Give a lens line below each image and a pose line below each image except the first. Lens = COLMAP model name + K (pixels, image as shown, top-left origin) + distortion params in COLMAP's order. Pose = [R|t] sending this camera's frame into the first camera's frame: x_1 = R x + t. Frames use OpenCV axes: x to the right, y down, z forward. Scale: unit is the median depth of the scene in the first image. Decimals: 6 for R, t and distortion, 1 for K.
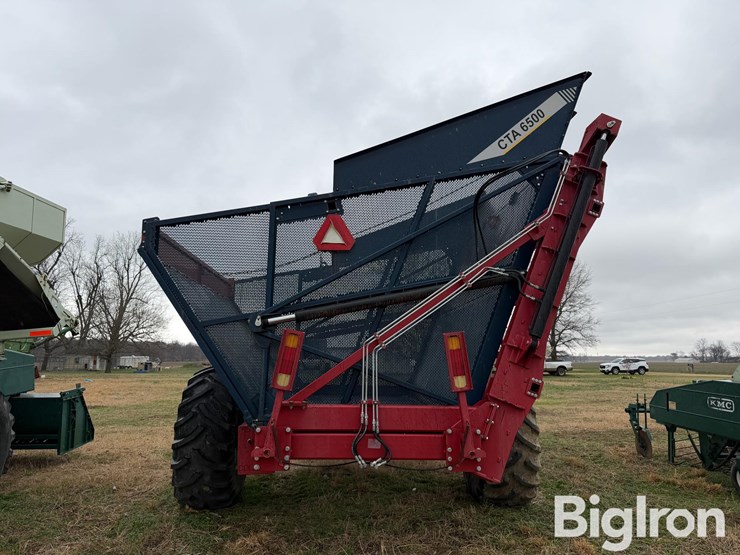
lens RADIAL K [[522.6, 0, 370.0], [0, 522.6, 277.5], [0, 0, 1]] dist [0.004760, -0.003112]
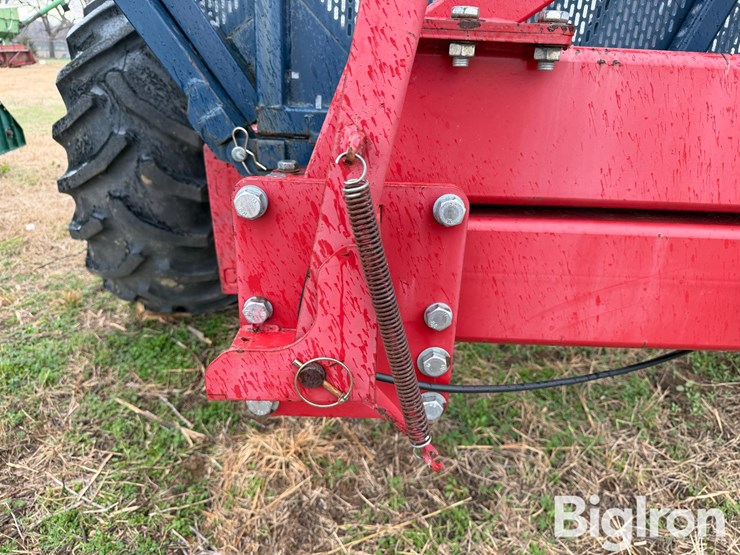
lens RADIAL K [[522.6, 0, 370.0], [0, 522.6, 277.5], [0, 0, 1]] dist [0.004760, -0.003112]
pose [[0.998151, 0.039948, -0.045815, -0.141410], [-0.009683, 0.848590, 0.528963, 0.189899], [0.060010, -0.527541, 0.847407, 0.710106]]
